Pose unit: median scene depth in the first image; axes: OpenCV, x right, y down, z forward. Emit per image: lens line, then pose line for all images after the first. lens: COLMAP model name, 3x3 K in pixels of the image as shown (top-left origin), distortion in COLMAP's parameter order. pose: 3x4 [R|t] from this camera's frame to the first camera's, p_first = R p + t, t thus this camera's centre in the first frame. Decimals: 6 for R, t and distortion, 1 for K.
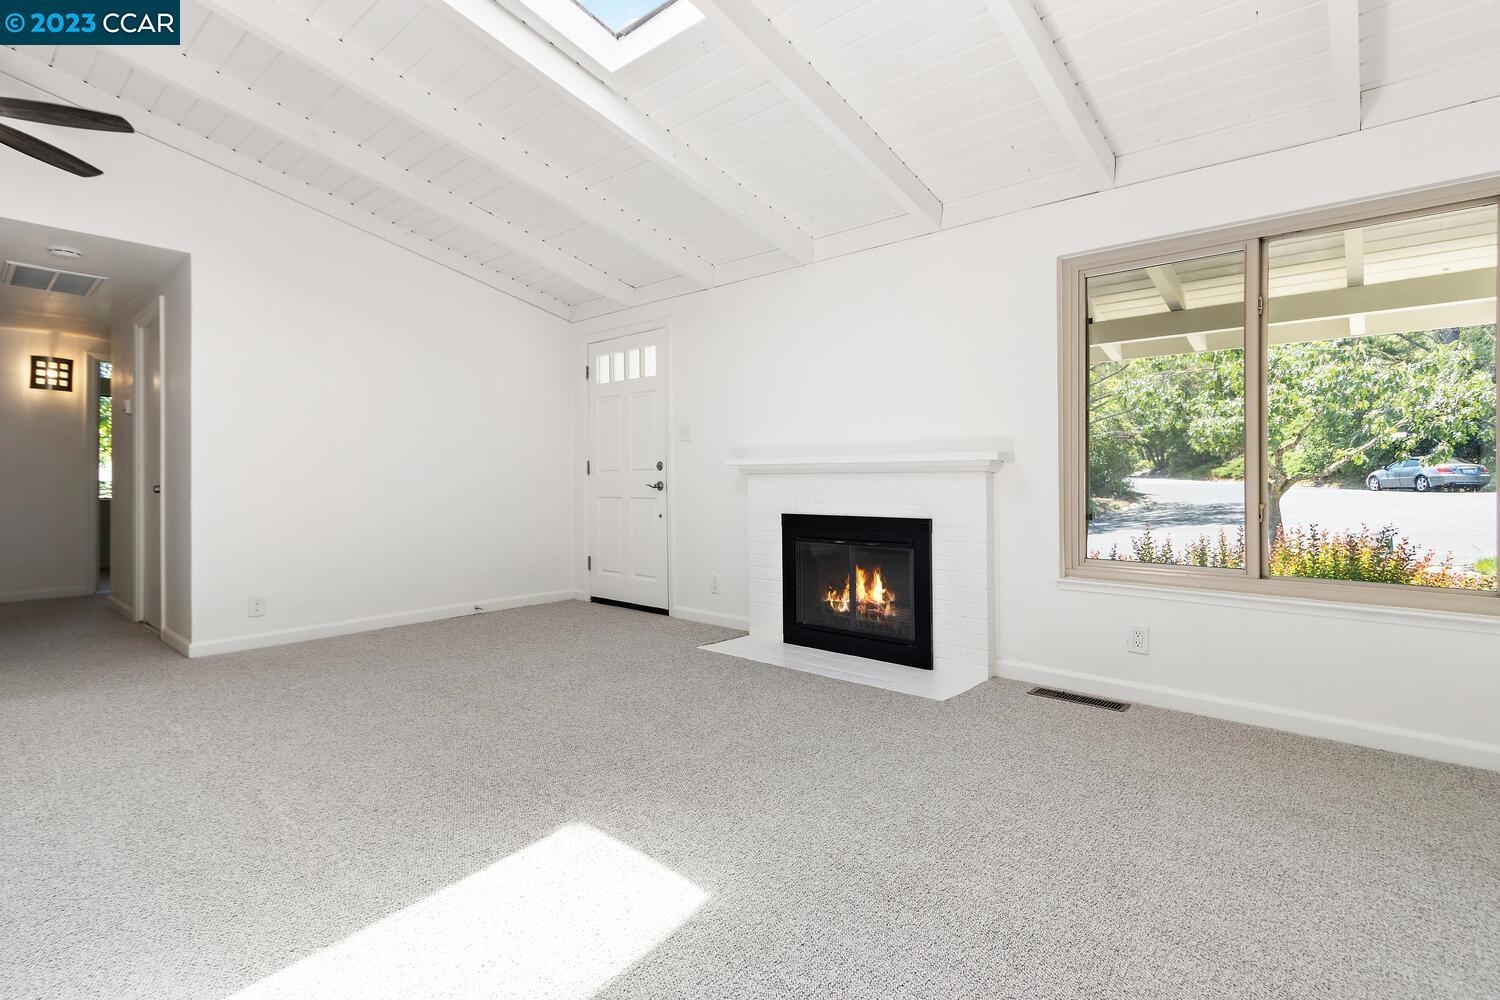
lens RADIAL K [[706.2, 0, 751.6], [0, 706.2, 480.1], [0, 0, 1]] dist [0.001730, -0.000823]
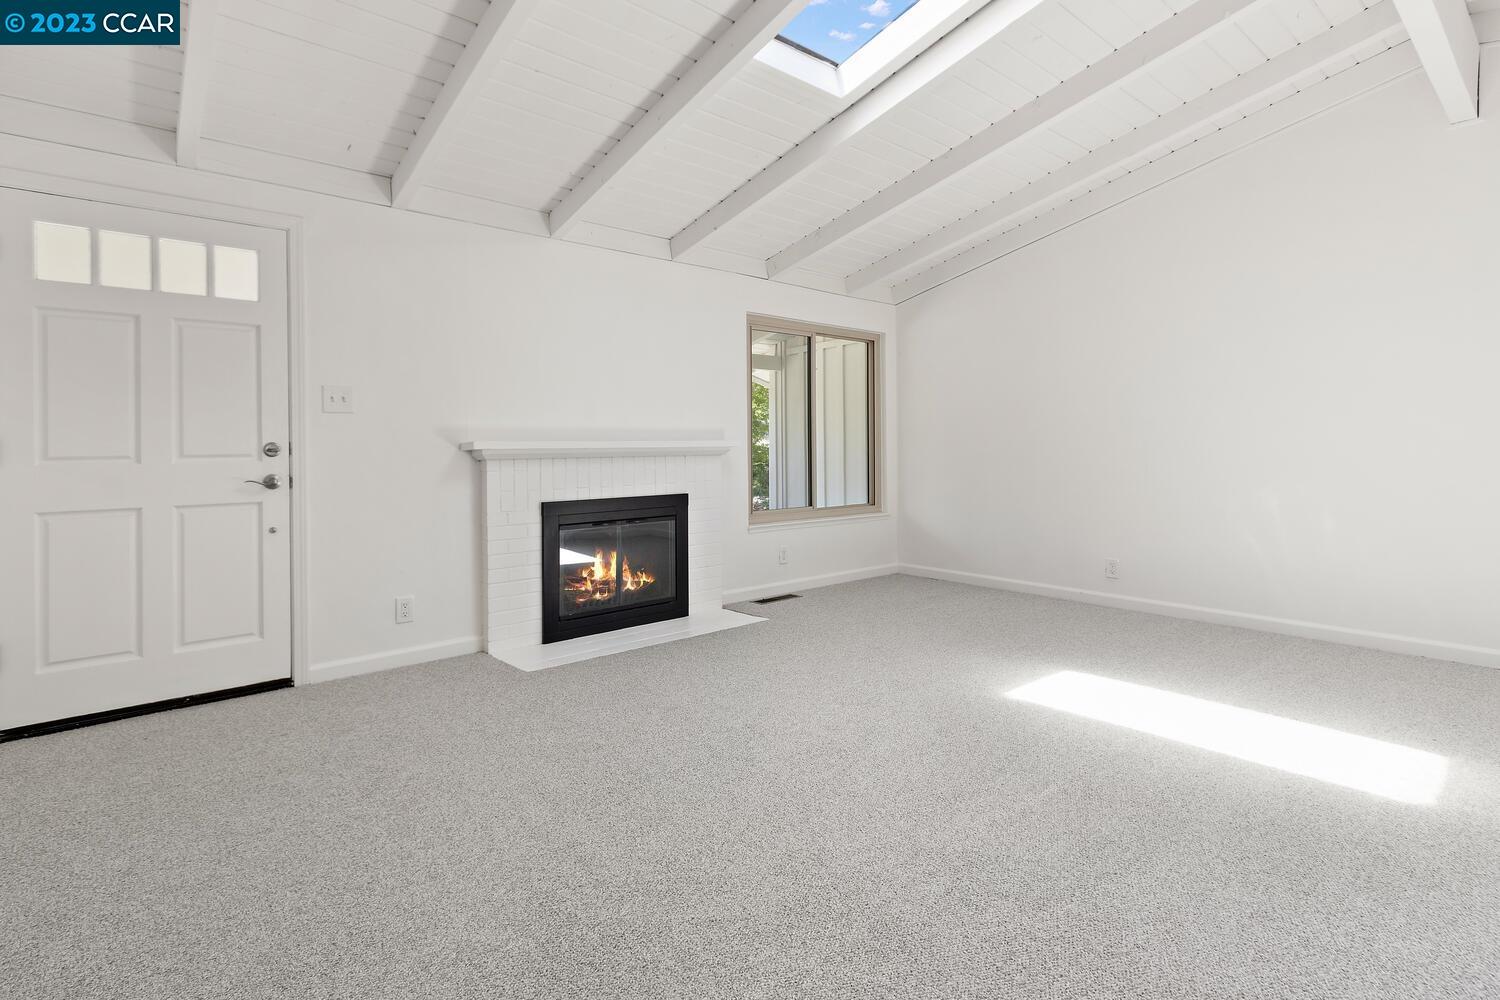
lens RADIAL K [[769.4, 0, 748.0], [0, 769.4, 441.3], [0, 0, 1]] dist [0.000656, 0.000026]
pose [[0.137139, -0.004751, 0.990540, -0.905186], [0.004414, 0.999981, 0.004185, -0.035223], [-0.990542, 0.003799, 0.137157, 0.608858]]
